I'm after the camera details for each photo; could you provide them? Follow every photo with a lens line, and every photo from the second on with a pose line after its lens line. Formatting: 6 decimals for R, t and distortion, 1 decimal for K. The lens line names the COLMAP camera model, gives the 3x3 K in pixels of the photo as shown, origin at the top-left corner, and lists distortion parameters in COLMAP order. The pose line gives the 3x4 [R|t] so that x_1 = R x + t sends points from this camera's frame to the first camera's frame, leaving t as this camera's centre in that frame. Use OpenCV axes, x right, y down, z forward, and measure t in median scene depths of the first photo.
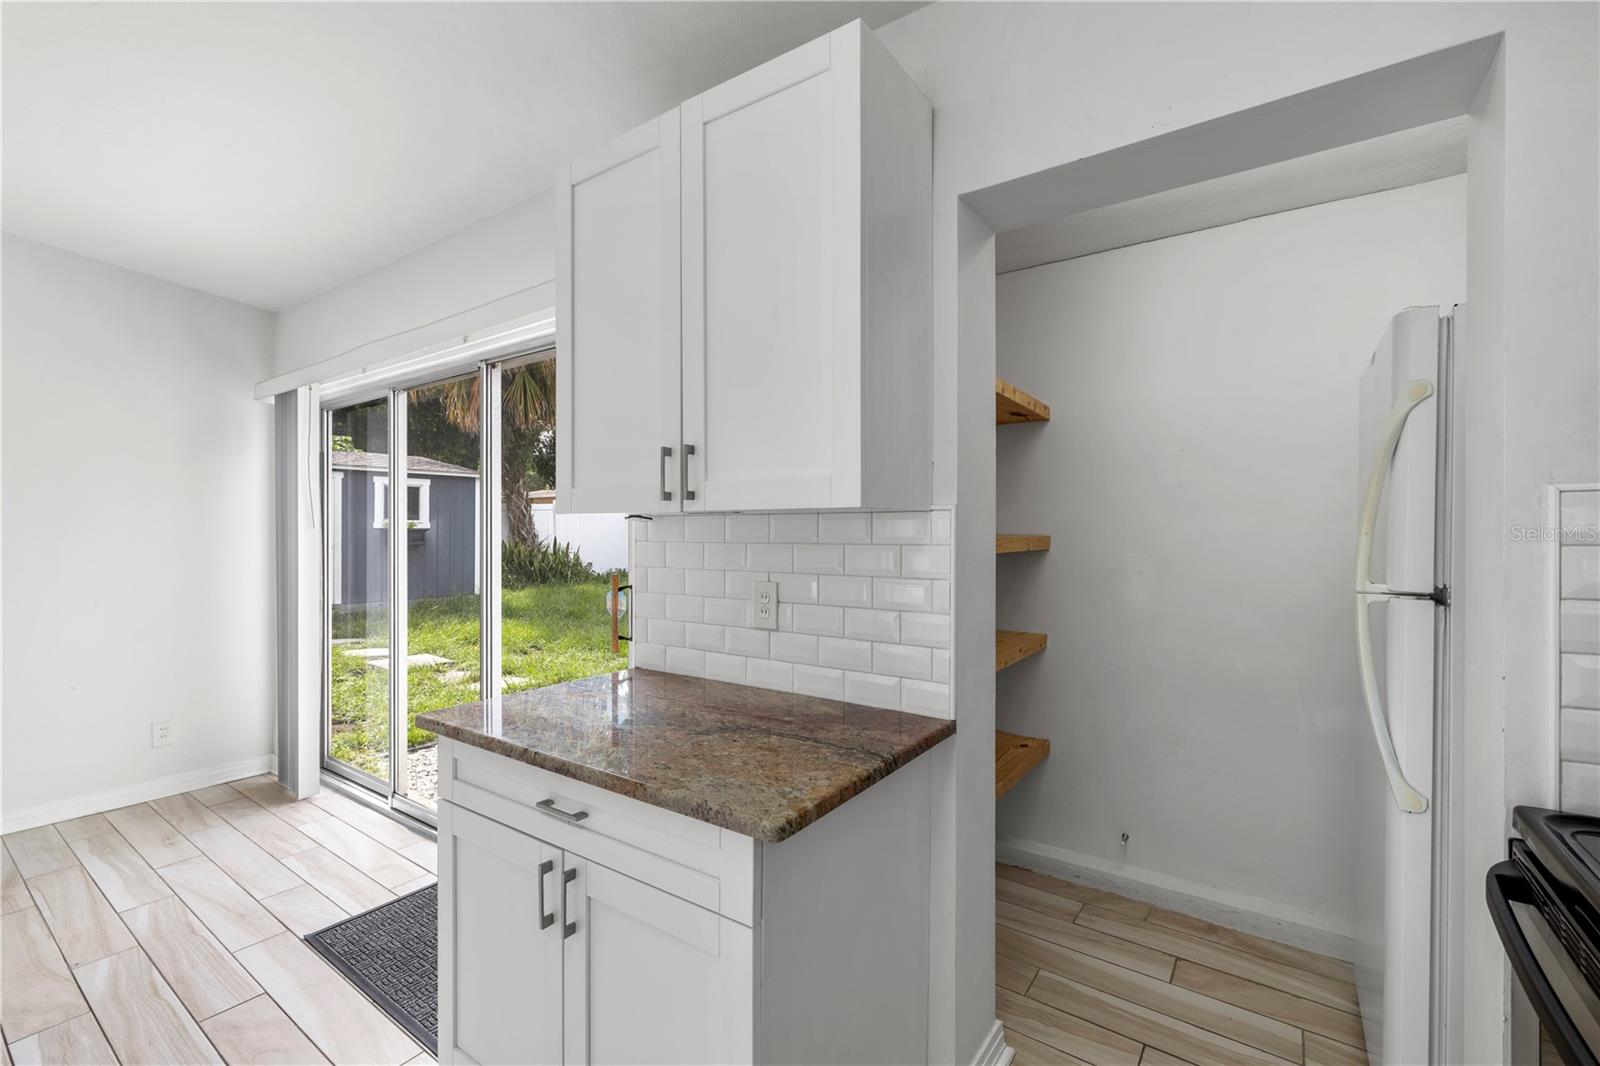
lens RADIAL K [[681.9, 0, 800.0], [0, 681.9, 533.0], [0, 0, 1]] dist [-0.000715, -0.000310]
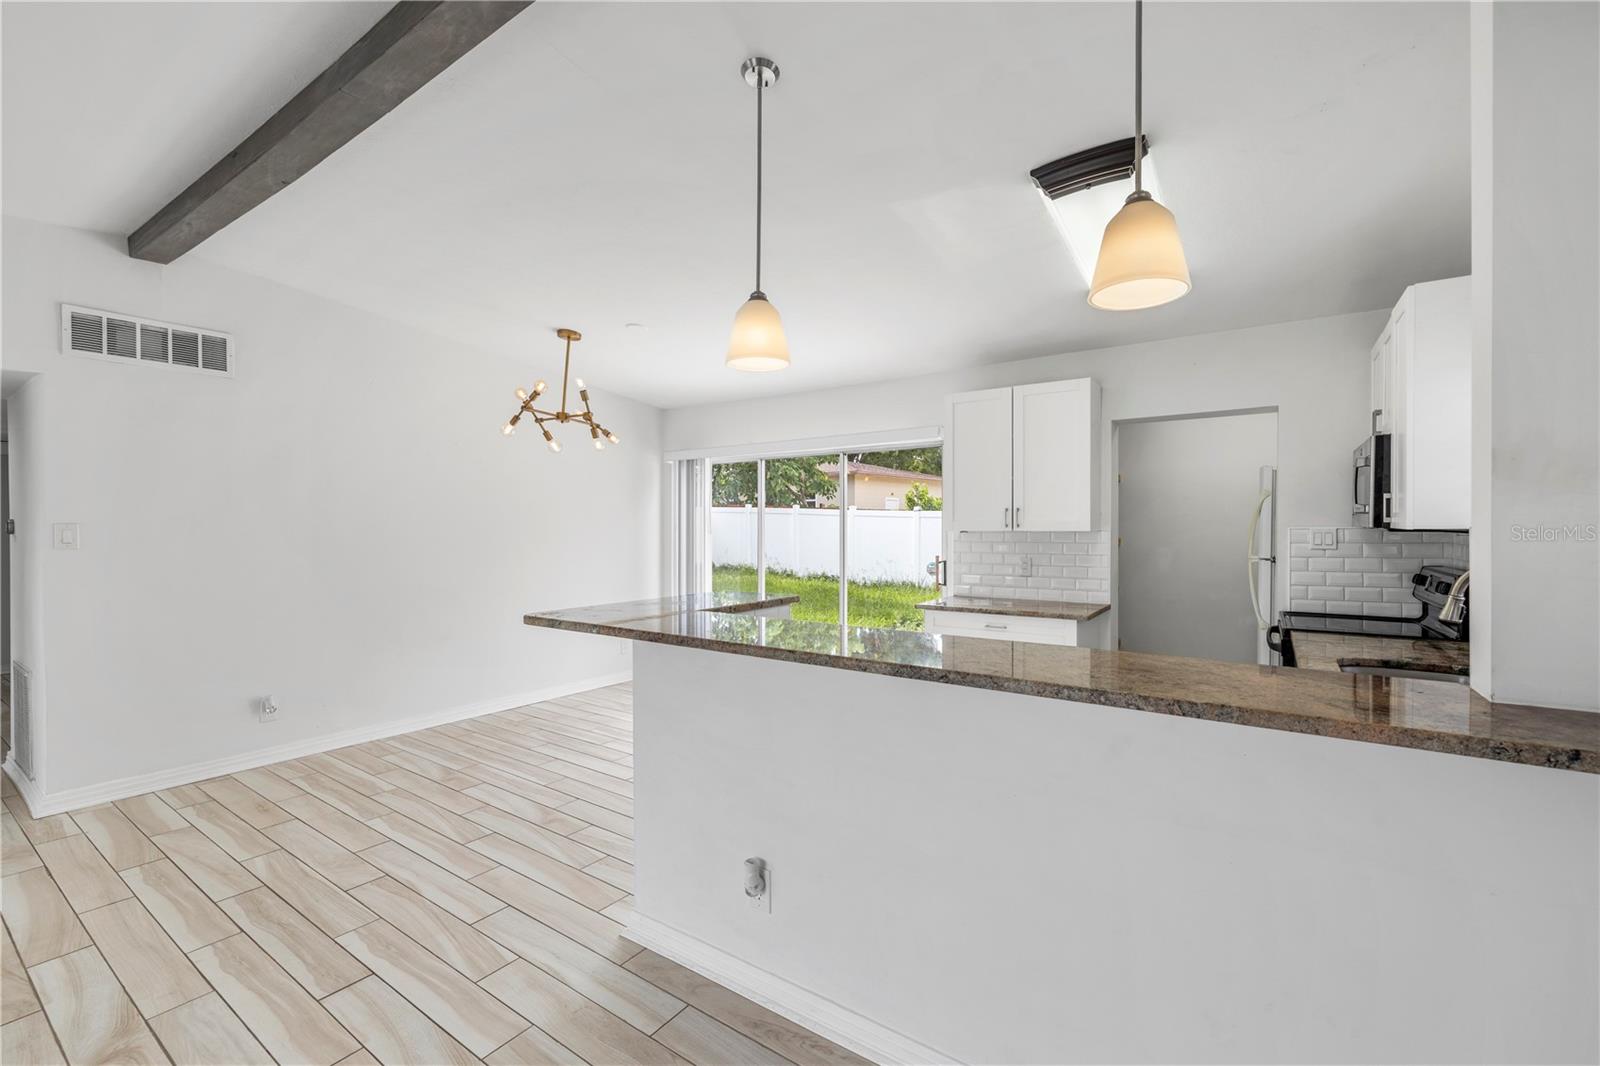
lens RADIAL K [[674.3, 0, 797.5], [0, 674.3, 532.5], [0, 0, 1]] dist [0.001885, -0.000237]
pose [[0.999984, 0.000280, 0.005585, -0.504289], [-0.000292, 0.999998, 0.002178, -0.015227], [-0.005584, -0.002180, 0.999982, -0.835032]]
